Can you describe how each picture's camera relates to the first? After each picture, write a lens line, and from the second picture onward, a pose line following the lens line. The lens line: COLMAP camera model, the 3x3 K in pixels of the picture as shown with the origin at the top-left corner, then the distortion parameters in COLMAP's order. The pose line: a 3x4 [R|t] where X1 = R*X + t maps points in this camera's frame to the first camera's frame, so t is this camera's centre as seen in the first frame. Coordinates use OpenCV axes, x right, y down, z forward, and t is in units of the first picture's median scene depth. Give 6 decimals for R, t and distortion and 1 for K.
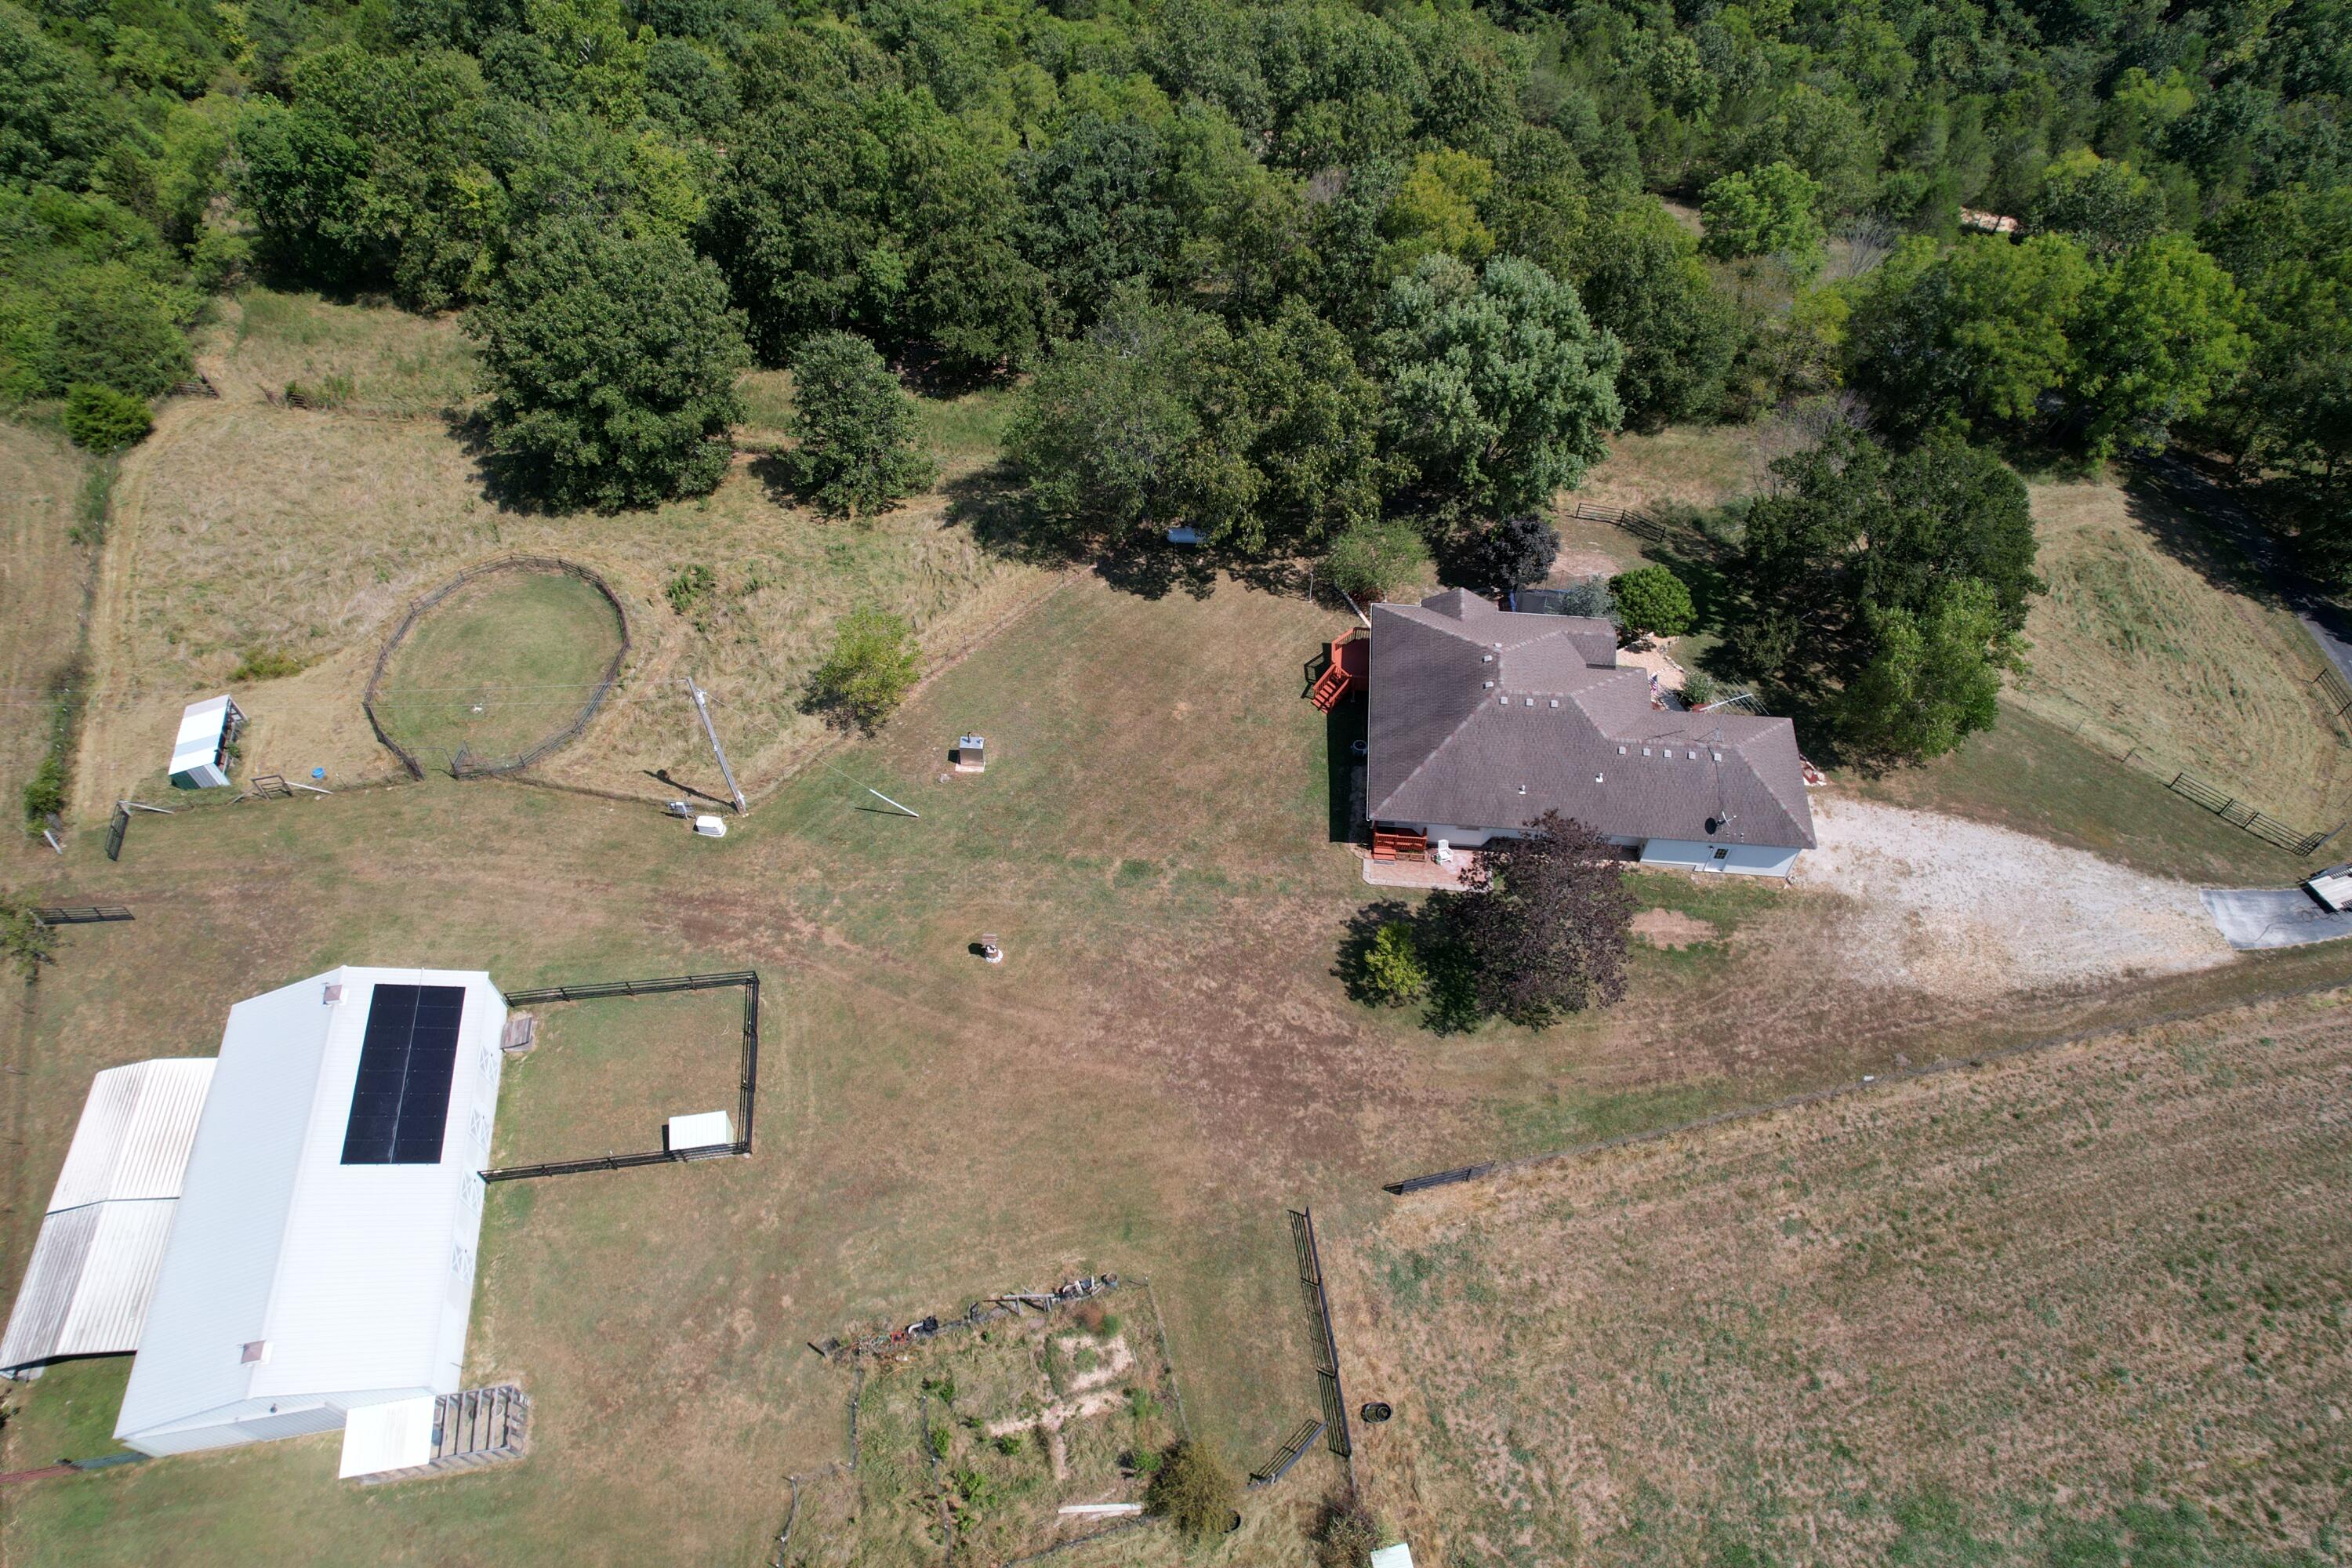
lens RADIAL K [[1467.3, 0, 1176.3], [0, 1467.3, 774.0], [0, 0, 1]] dist [-0.043129, 0.023515]
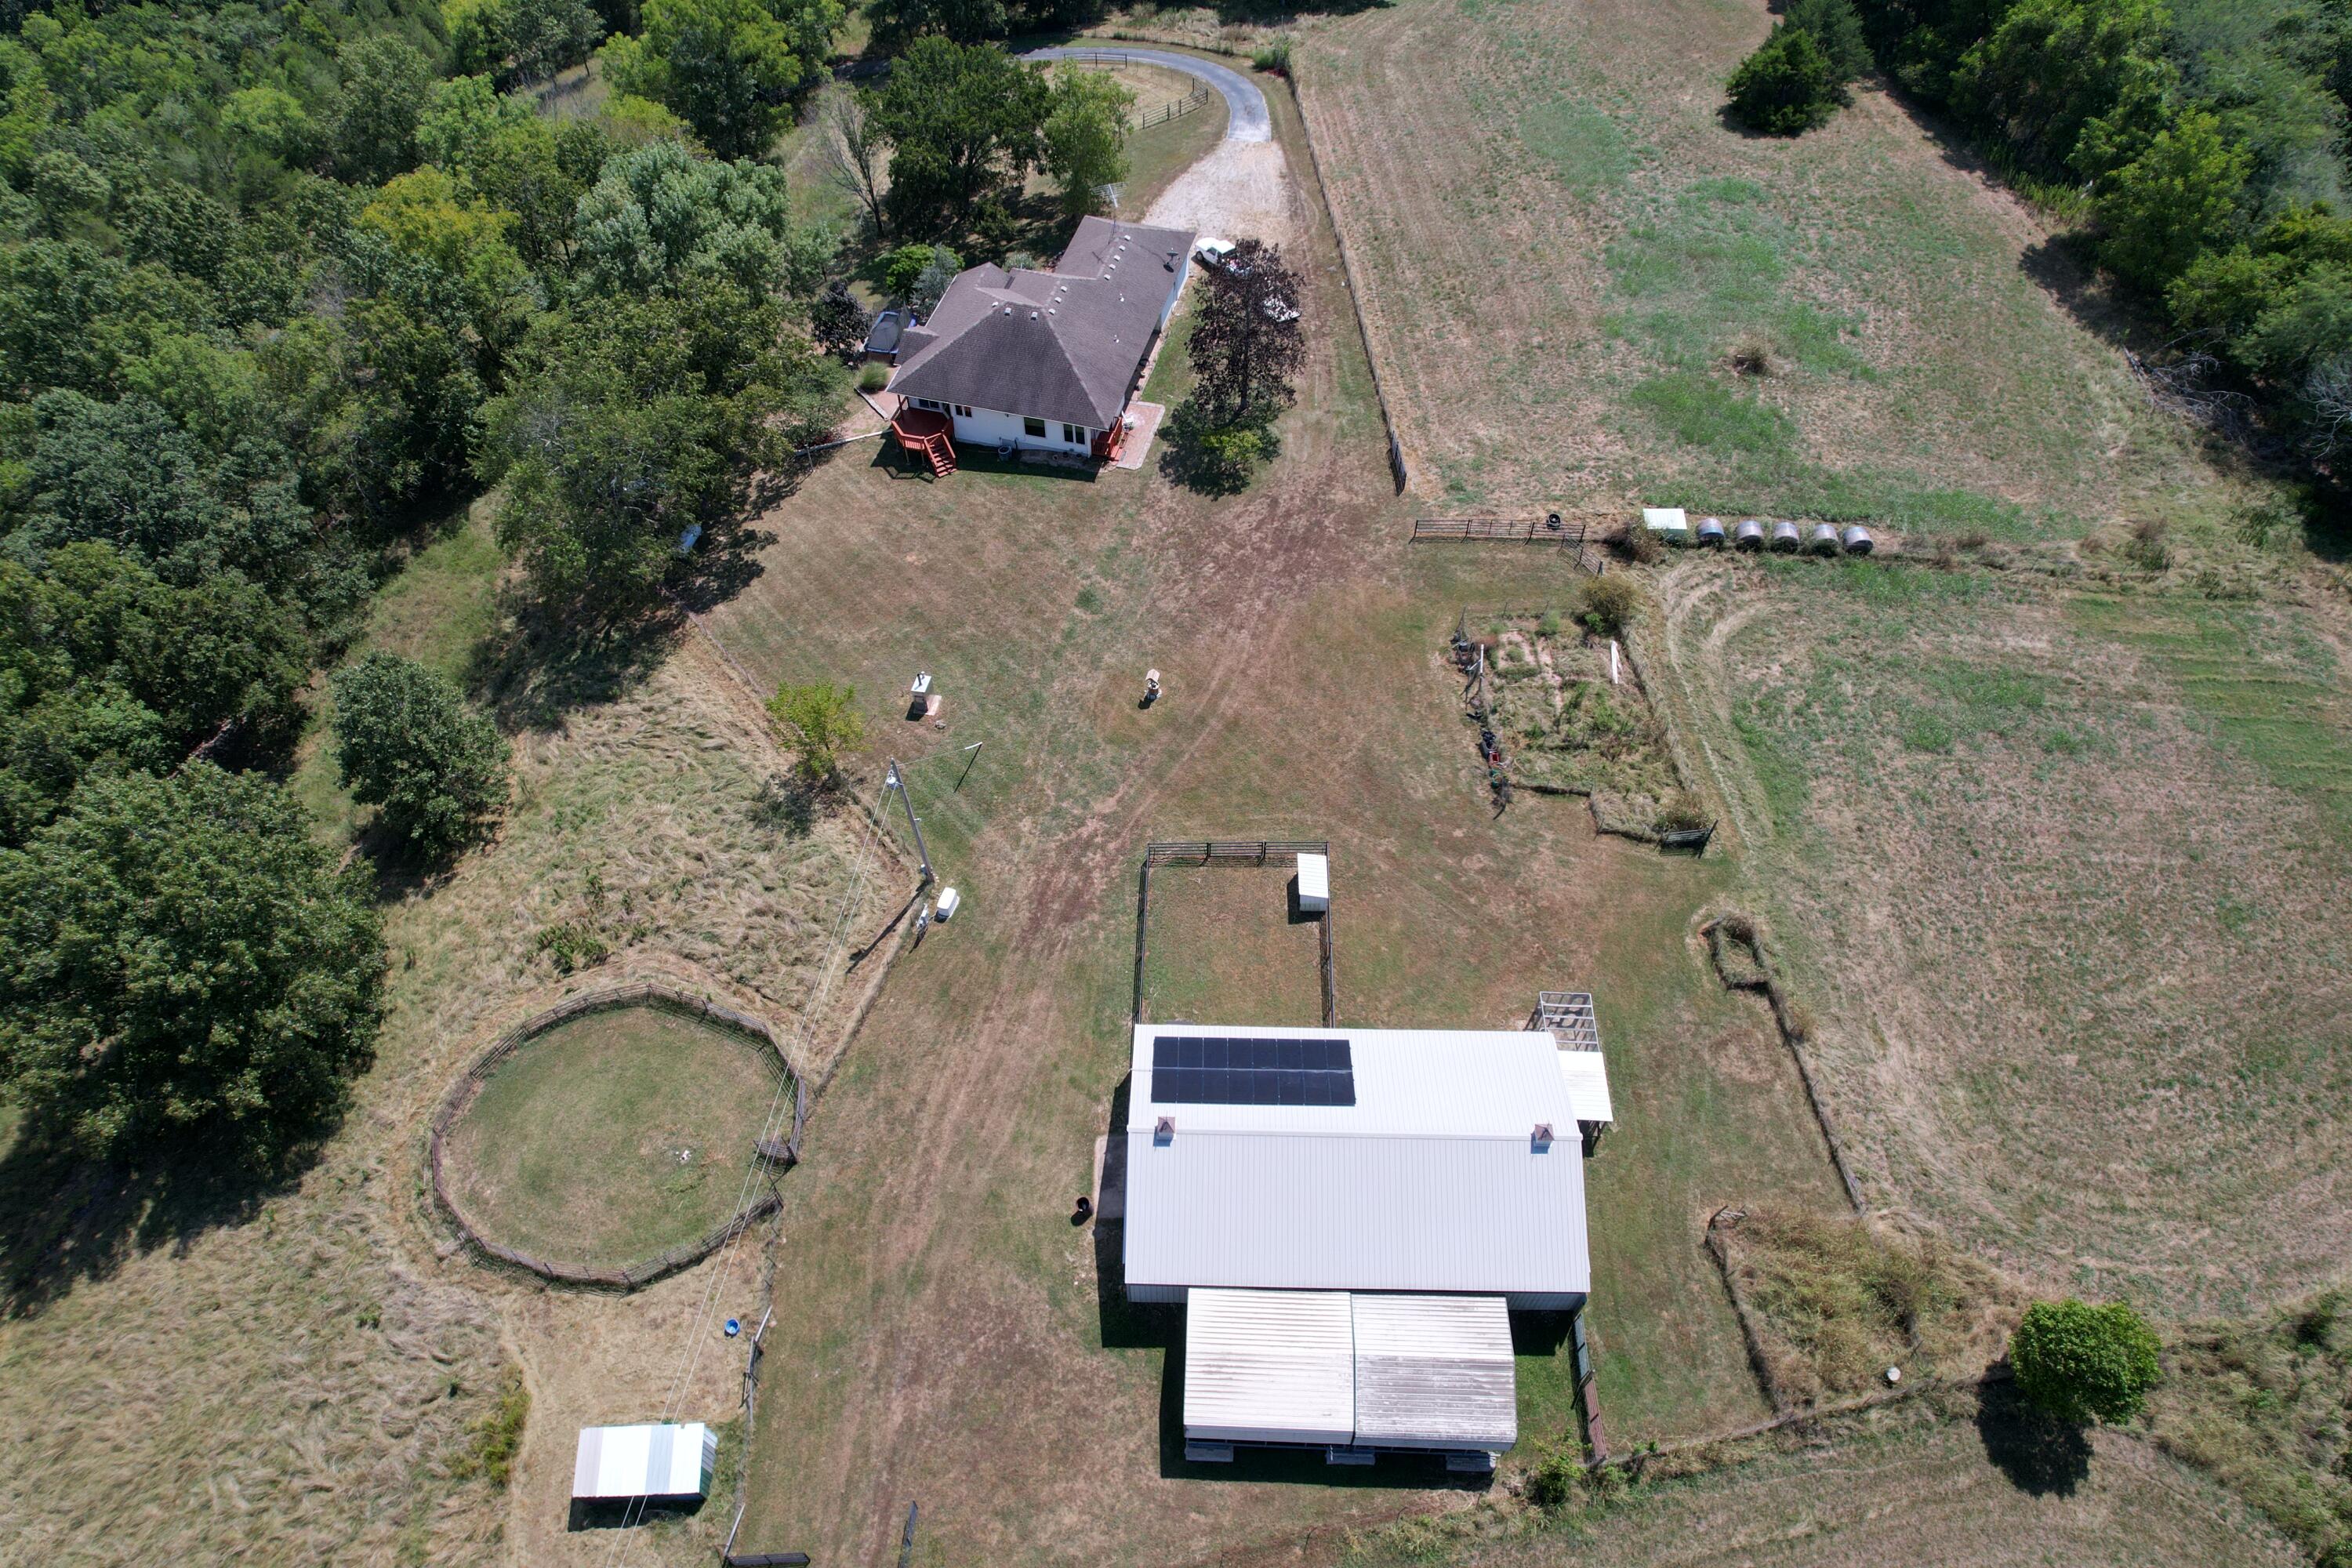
lens RADIAL K [[1467.3, 0, 1161.3], [0, 1467.3, 797.1], [0, 0, 1]] dist [-0.043129, 0.023515]
pose [[0.177913, -0.788729, 0.588434, -0.785231], [0.790594, 0.470614, 0.391769, -0.255982], [-0.585924, 0.395512, 0.707293, 0.207049]]
